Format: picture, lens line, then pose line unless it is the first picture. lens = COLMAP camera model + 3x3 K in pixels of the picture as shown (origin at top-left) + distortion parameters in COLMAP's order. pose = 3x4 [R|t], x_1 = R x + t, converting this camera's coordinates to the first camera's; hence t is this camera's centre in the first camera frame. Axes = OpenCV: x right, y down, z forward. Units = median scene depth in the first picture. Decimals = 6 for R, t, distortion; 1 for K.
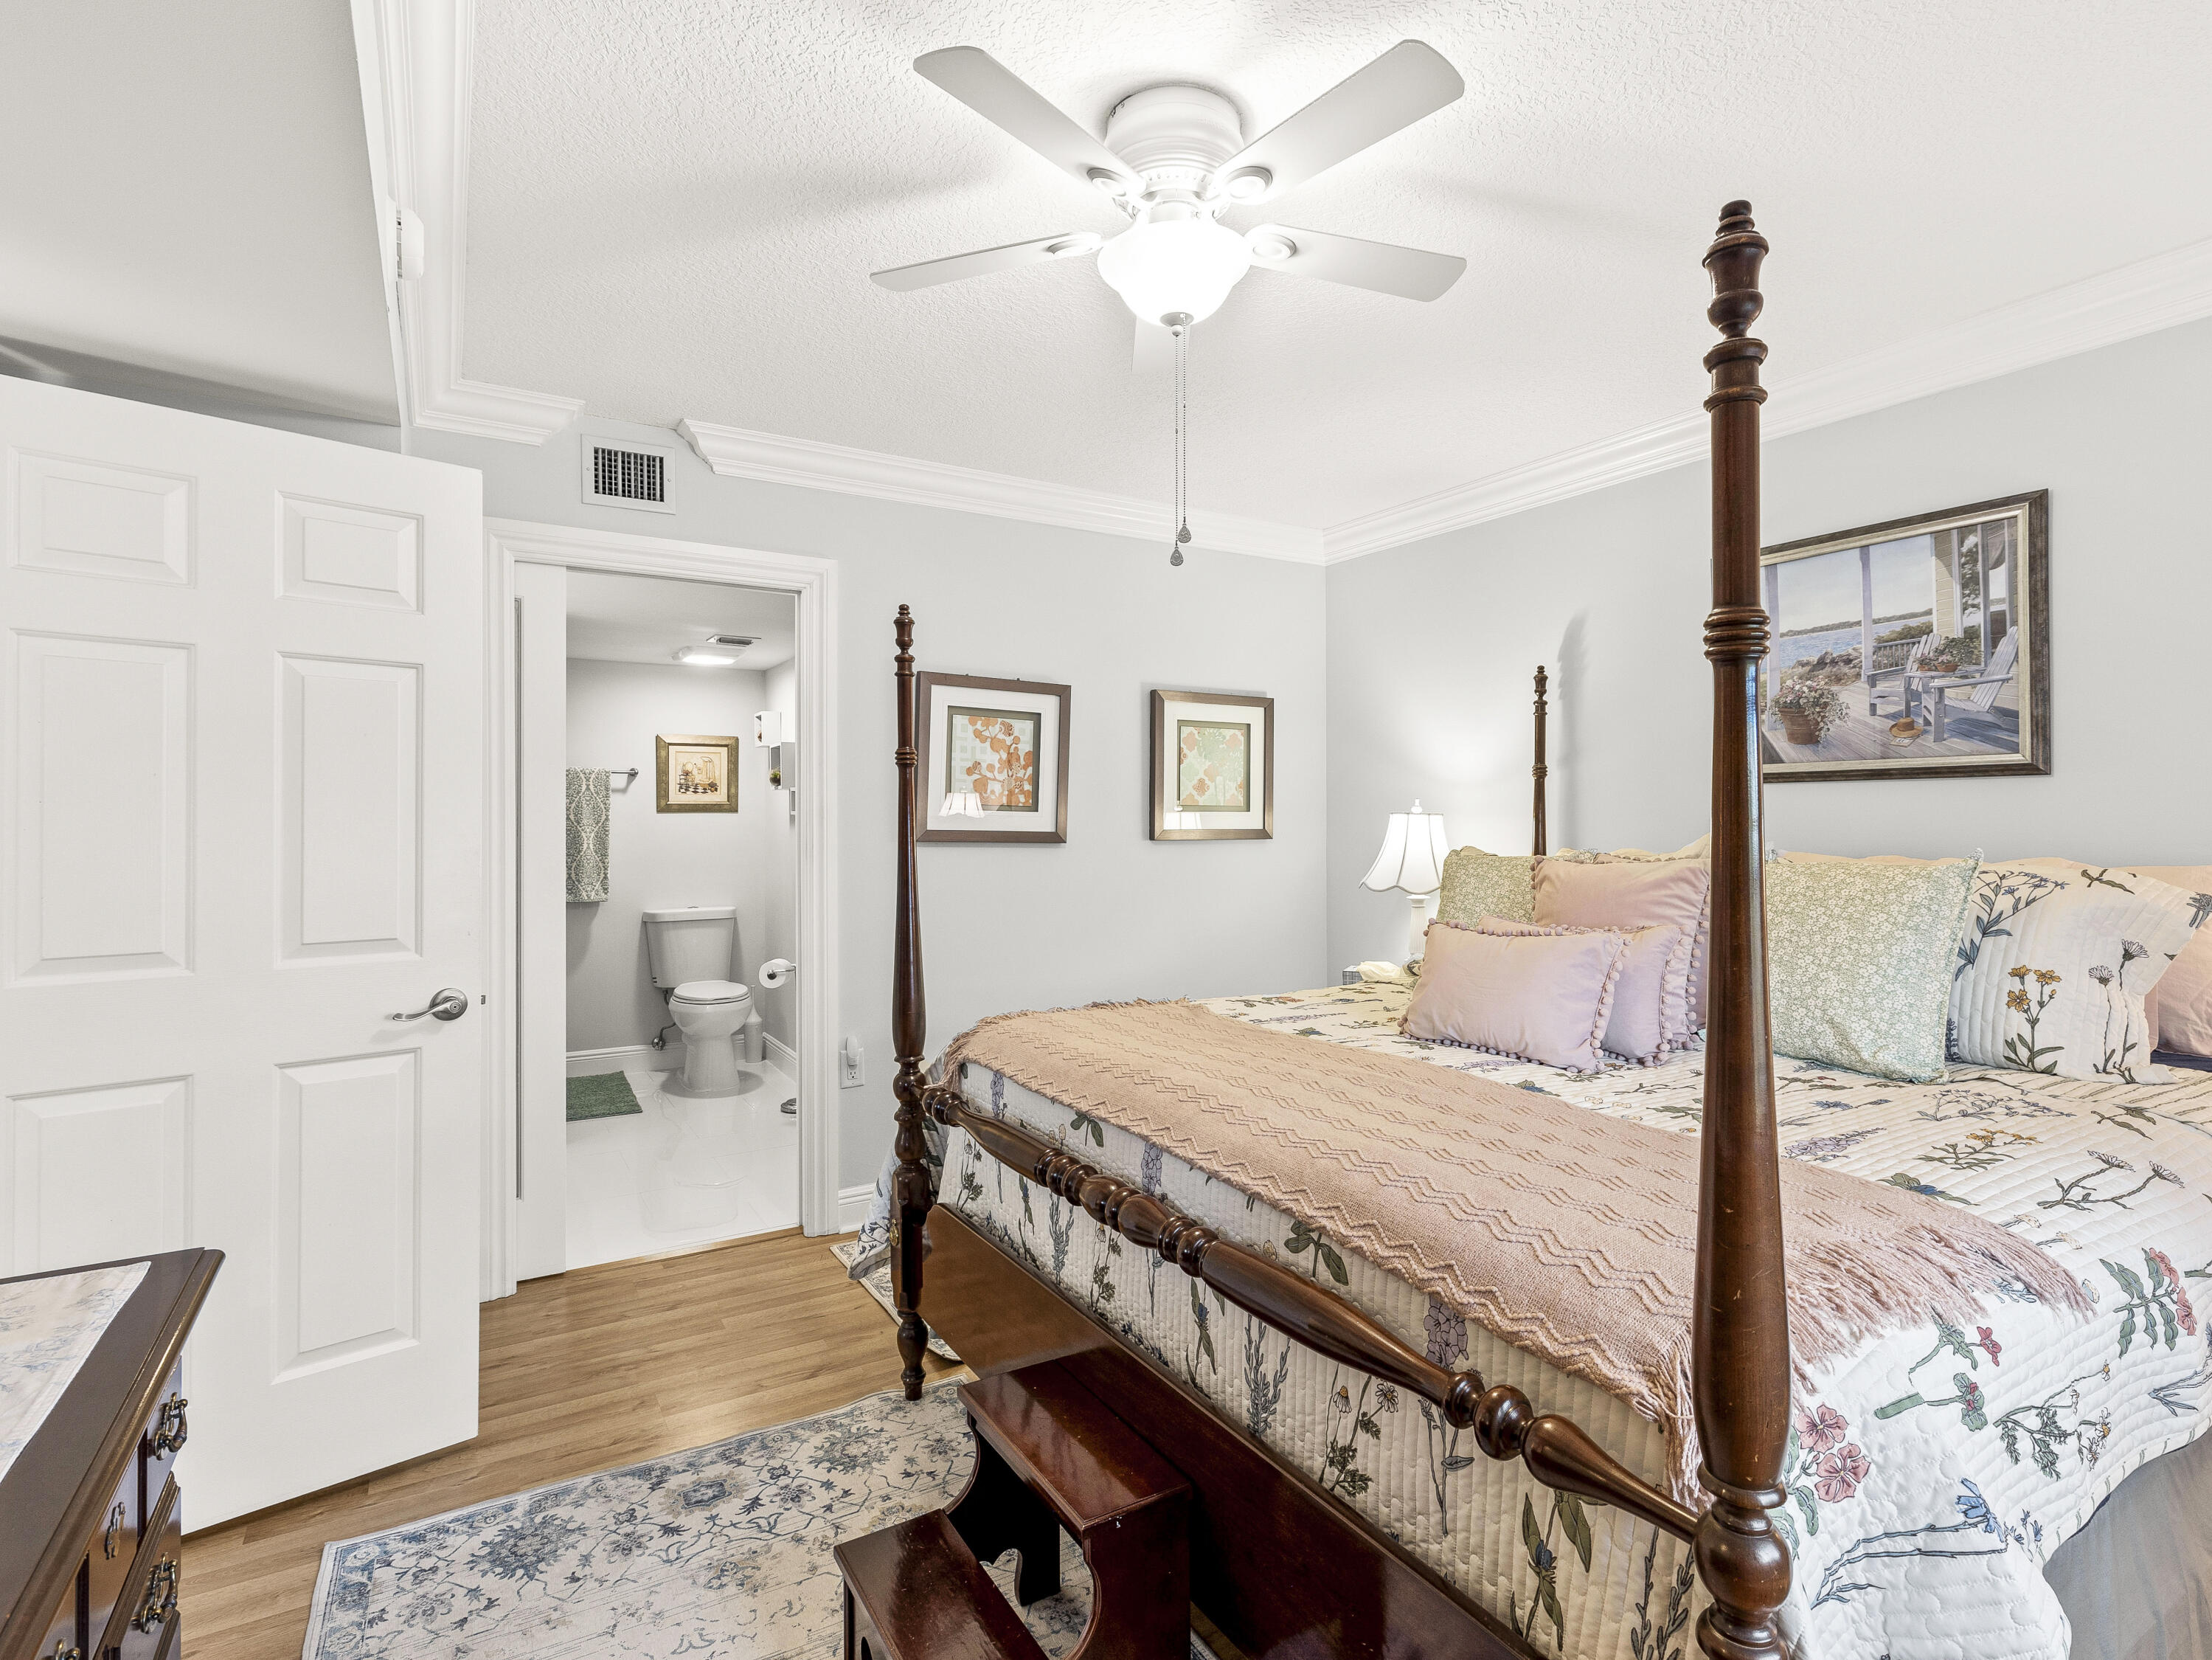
lens RADIAL K [[1108.8, 0, 1124.6], [0, 1108.8, 828.3], [0, 0, 1]] dist [-0.004808, 0.002175]
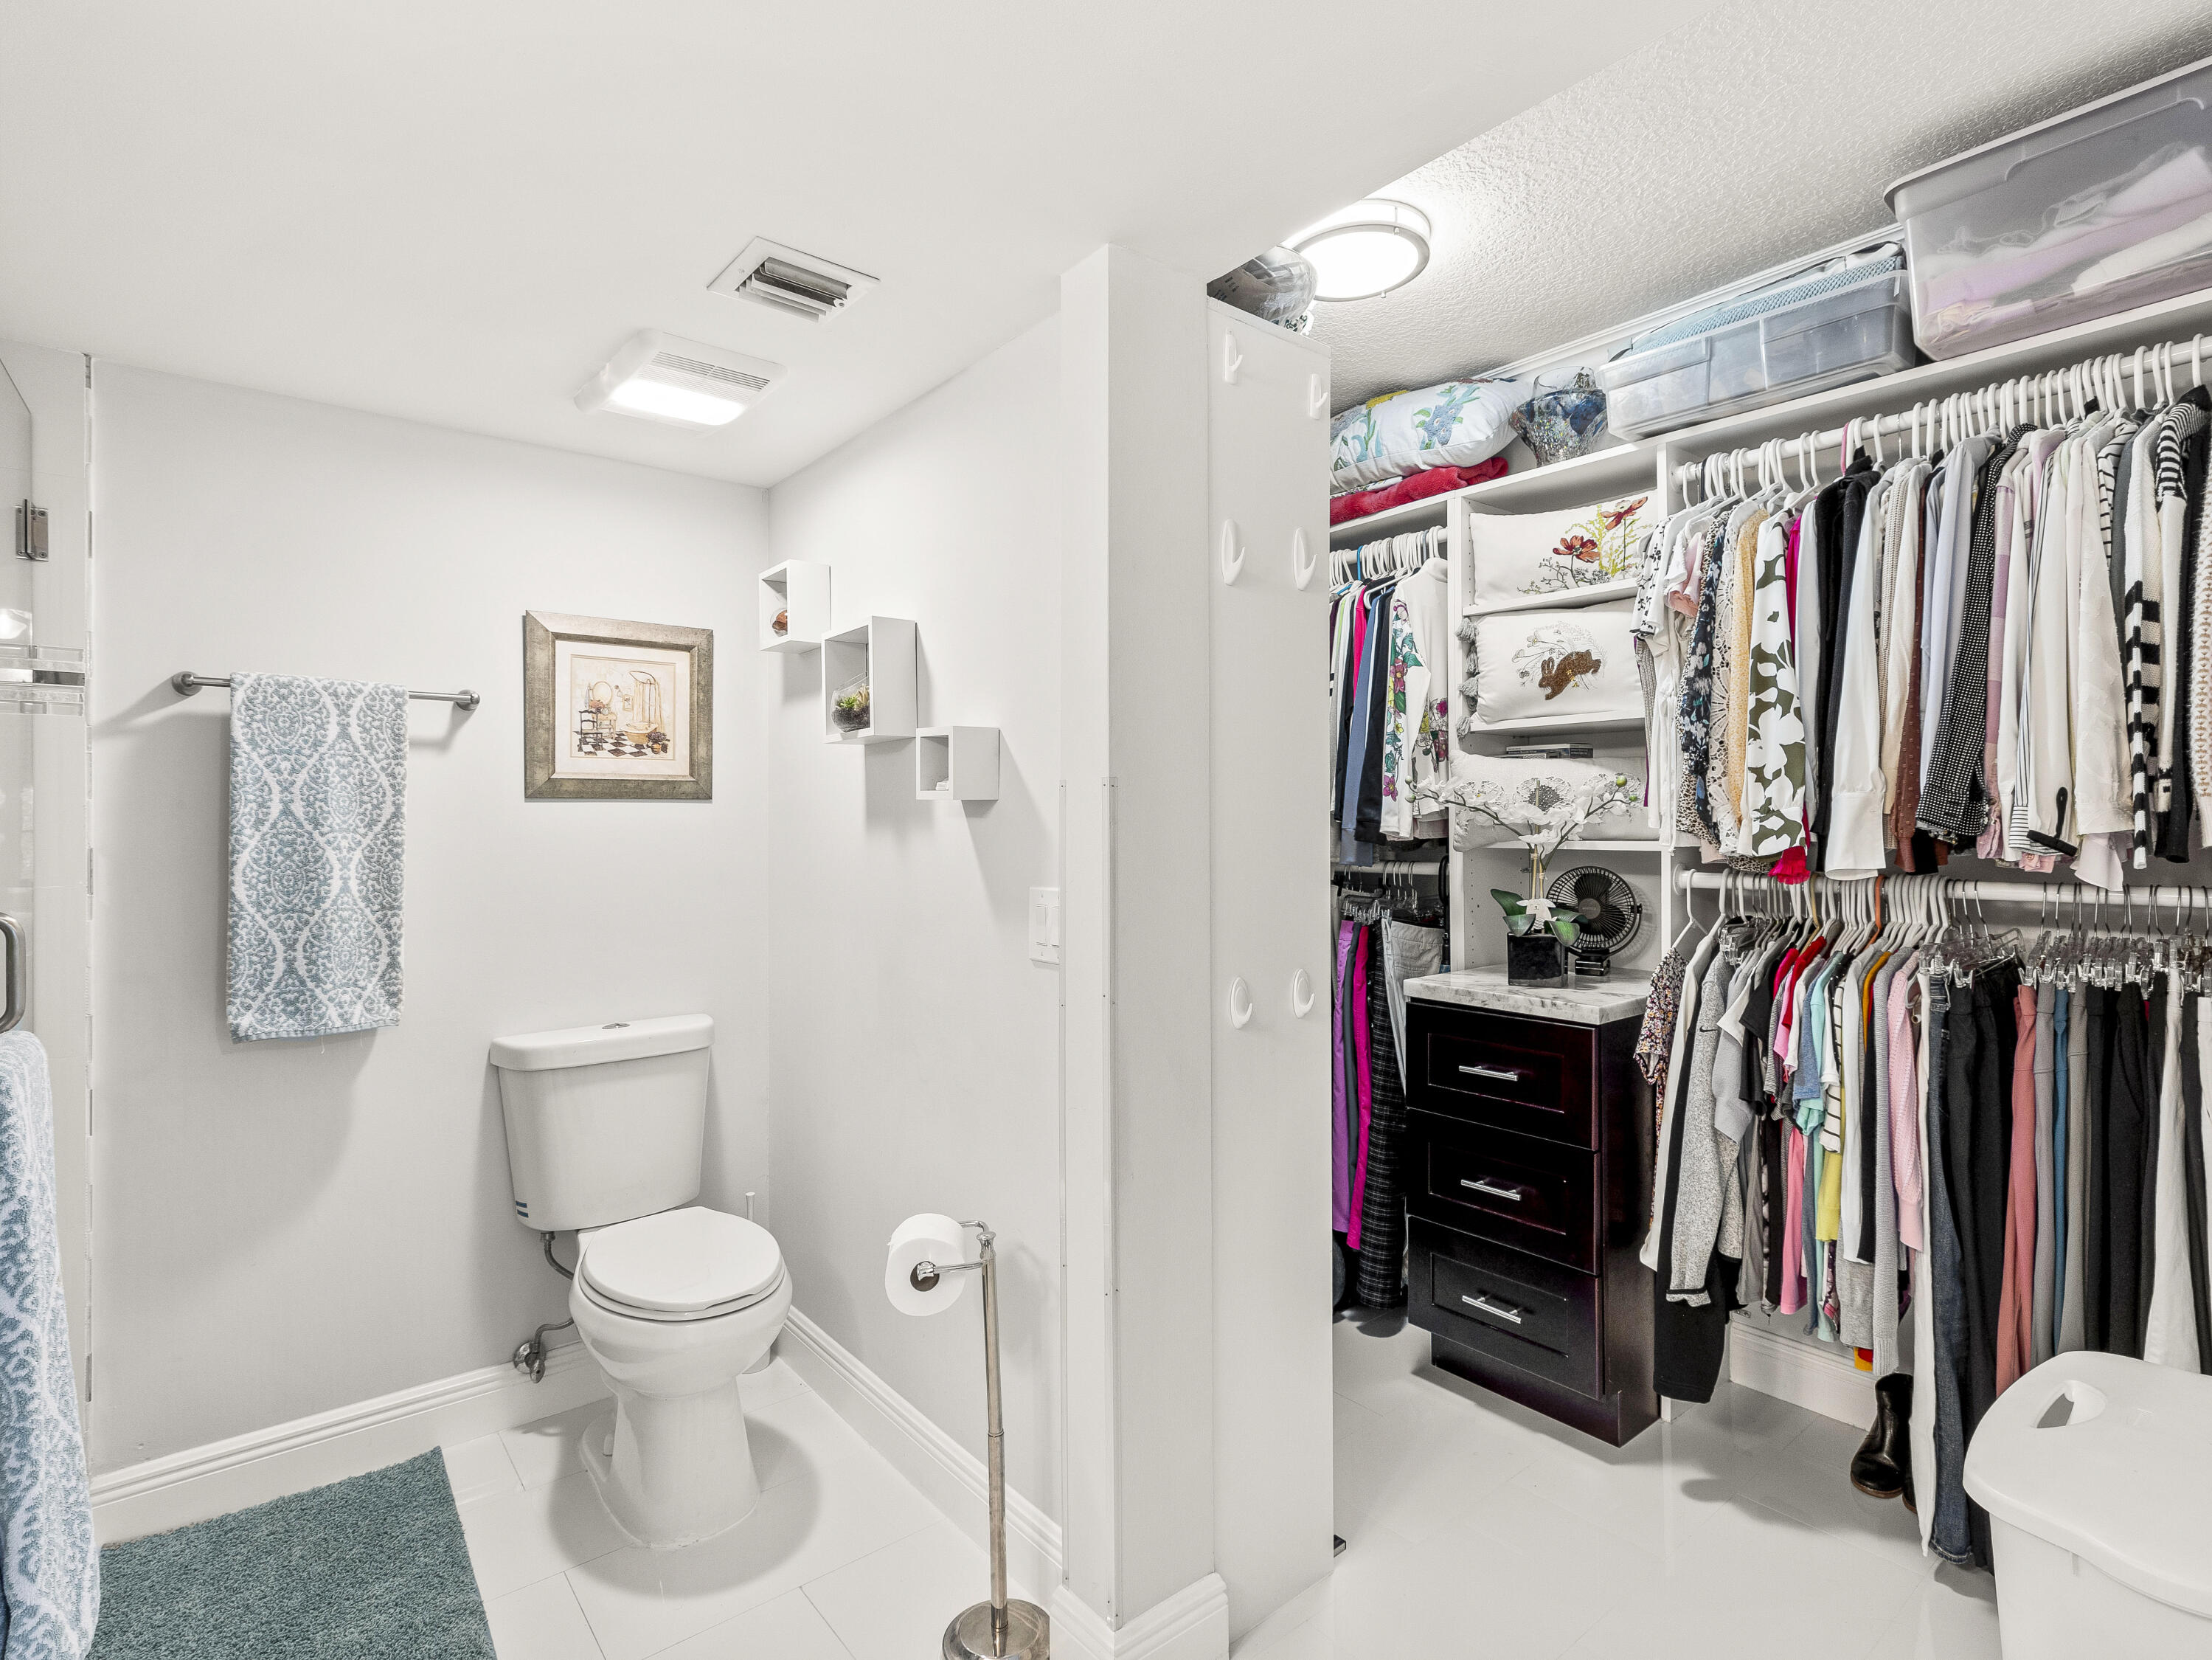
lens RADIAL K [[1108.8, 0, 1086.7], [0, 1108.8, 825.8], [0, 0, 1]] dist [-0.004808, 0.002175]
pose [[0.993407, -0.000337, 0.114641, -0.260146], [0.001137, 0.999975, -0.006910, -0.001158], [-0.114636, 0.006995, 0.993383, 0.562300]]
